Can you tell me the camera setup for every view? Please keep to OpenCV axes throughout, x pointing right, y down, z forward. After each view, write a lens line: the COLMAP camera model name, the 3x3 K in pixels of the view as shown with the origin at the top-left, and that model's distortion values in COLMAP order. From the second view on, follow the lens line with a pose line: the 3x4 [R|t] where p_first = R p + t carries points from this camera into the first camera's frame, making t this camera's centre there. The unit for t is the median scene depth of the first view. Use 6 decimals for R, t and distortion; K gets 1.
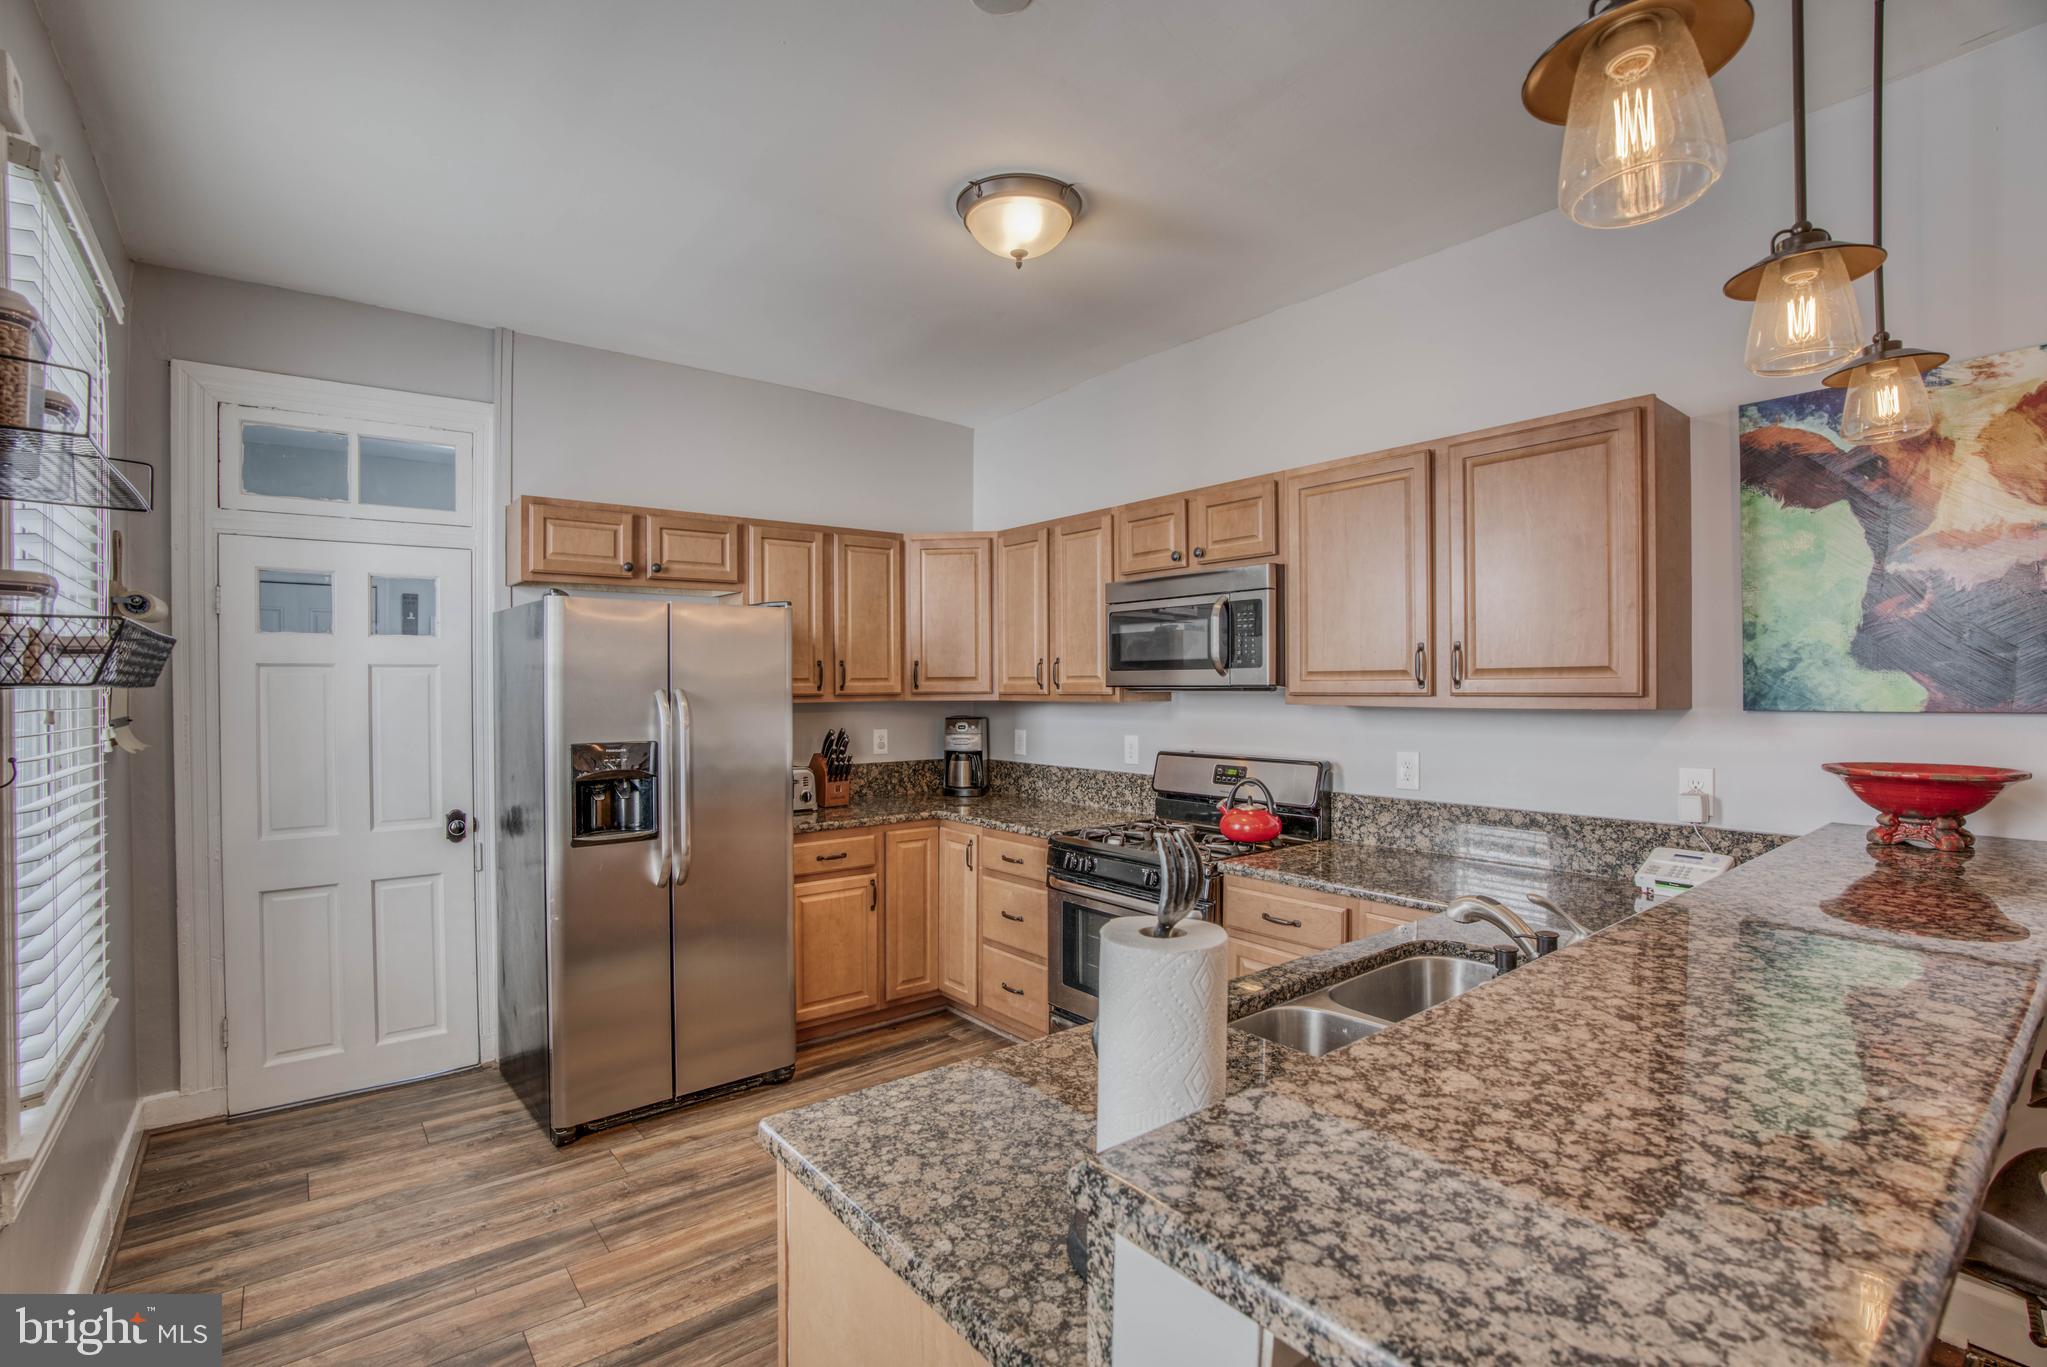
lens RADIAL K [[945.7, 0, 1011.2], [0, 945.7, 688.8], [0, 0, 1]] dist [-0.060365, 0.022297]
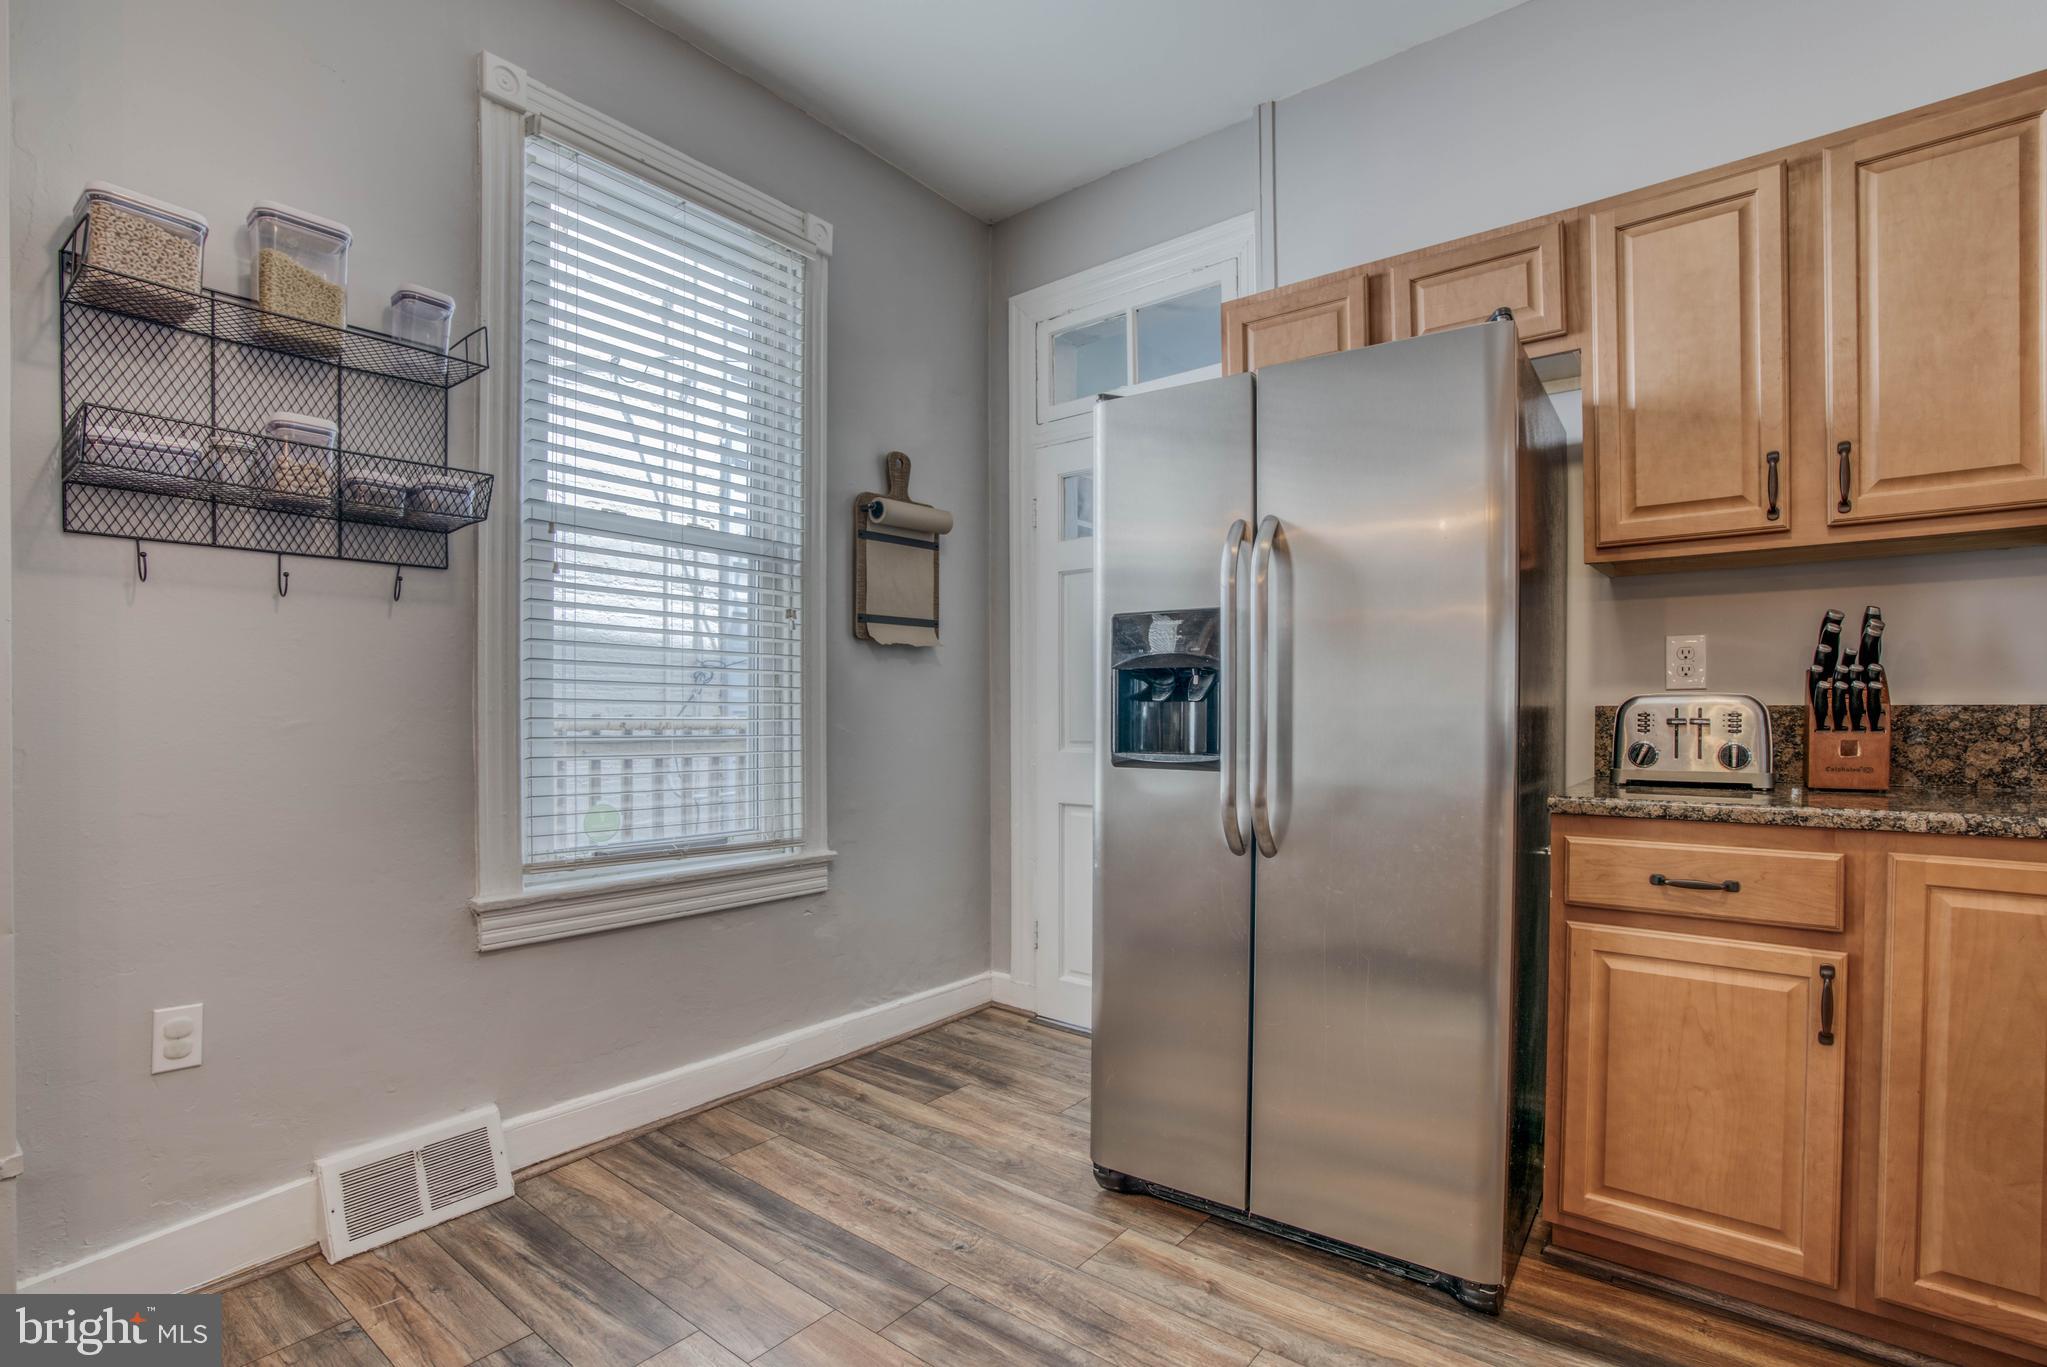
lens RADIAL K [[971.2, 0, 1015.2], [0, 971.2, 718.3], [0, 0, 1]] dist [-0.050304, 0.016829]
pose [[0.225140, 0.013315, -0.974235, 0.177085], [-0.003511, 0.999911, 0.012855, 0.107039], [0.974320, 0.000527, 0.225167, 0.651438]]
